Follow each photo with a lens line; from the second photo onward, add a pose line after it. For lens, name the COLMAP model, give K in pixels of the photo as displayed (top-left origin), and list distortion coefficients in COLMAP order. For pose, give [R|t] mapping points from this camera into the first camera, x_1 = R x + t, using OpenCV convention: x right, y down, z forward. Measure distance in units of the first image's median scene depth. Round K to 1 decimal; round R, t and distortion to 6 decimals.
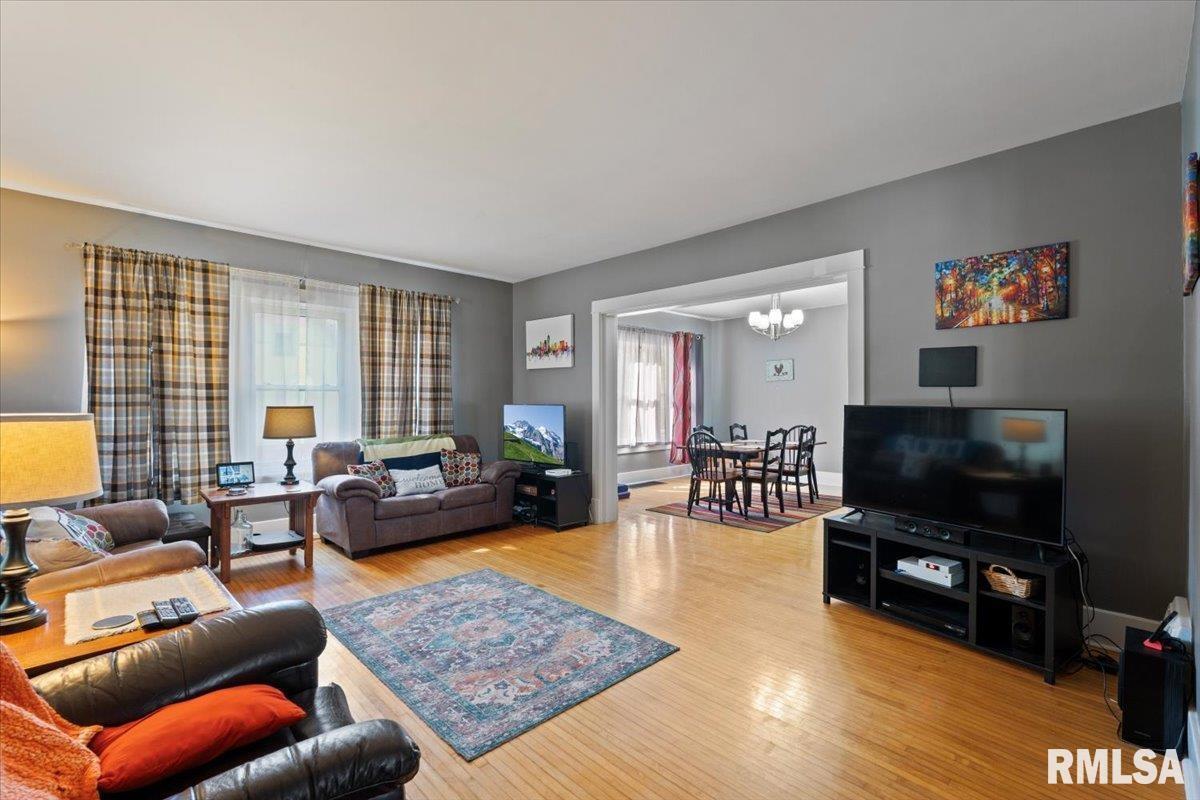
lens RADIAL K [[542.9, 0, 603.8], [0, 542.9, 395.4], [0, 0, 1]] dist [0.002554, 0.000150]
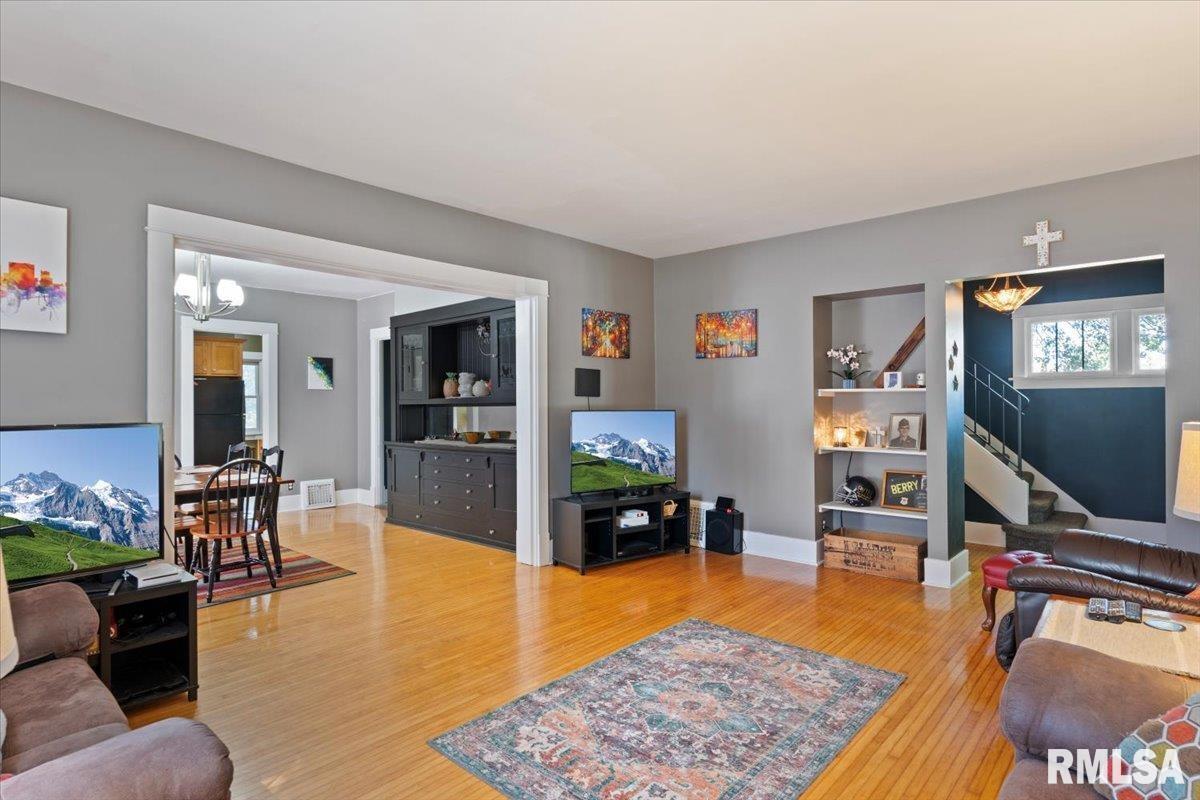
lens RADIAL K [[635.8, 0, 602.3], [0, 635.8, 403.5], [0, 0, 1]] dist [-0.000338, 0.000809]
pose [[-0.086725, 0.002362, 0.996230, -1.065841], [0.003506, 0.999992, -0.002066, 0.005297], [-0.996226, 0.003314, -0.086732, 1.154411]]
